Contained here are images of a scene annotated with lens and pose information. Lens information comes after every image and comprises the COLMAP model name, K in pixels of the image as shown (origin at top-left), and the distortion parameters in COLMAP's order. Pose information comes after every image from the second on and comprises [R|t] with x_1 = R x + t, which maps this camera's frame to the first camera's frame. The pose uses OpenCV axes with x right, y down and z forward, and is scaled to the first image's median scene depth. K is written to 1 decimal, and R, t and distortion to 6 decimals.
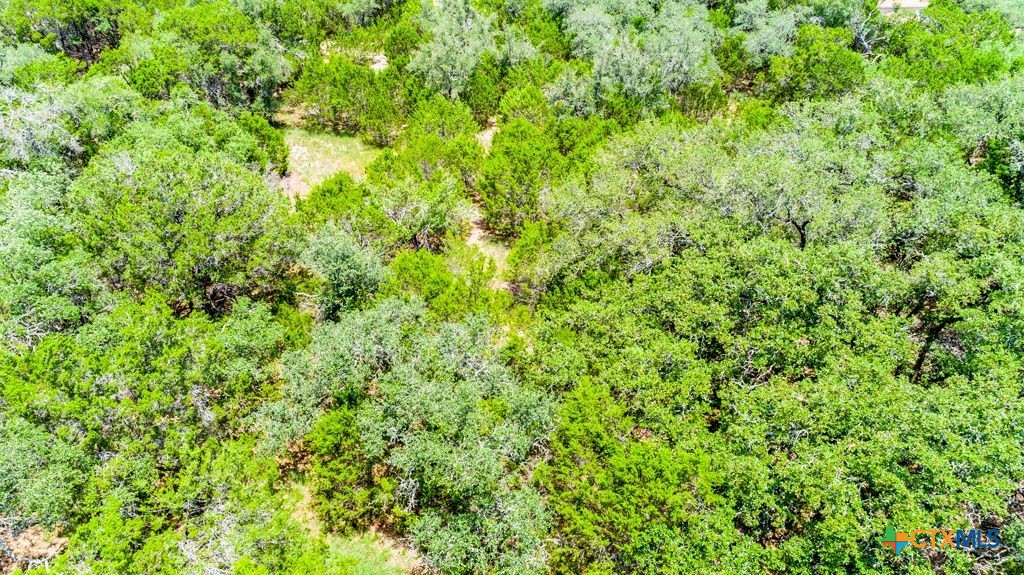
lens RADIAL K [[698.7, 0, 506.3], [0, 698.7, 287.0], [0, 0, 1]] dist [0.020394, 0.007342]
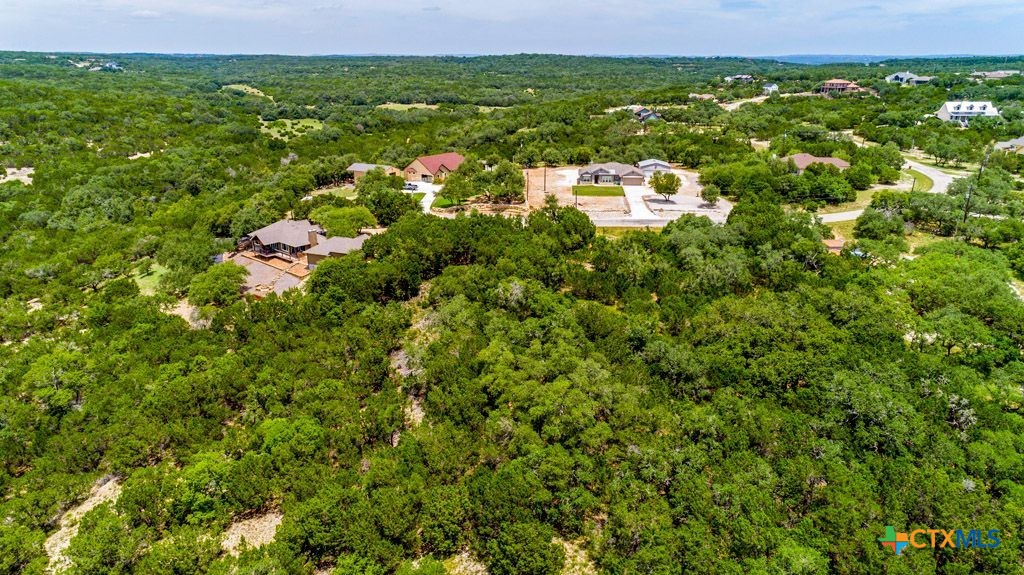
lens RADIAL K [[698.7, 0, 506.3], [0, 698.7, 287.0], [0, 0, 1]] dist [0.020394, 0.007342]
pose [[0.997151, 0.017747, -0.073312, -0.334199], [-0.034760, 0.970687, -0.237819, 0.308936], [0.066943, 0.239689, 0.968539, -1.303544]]
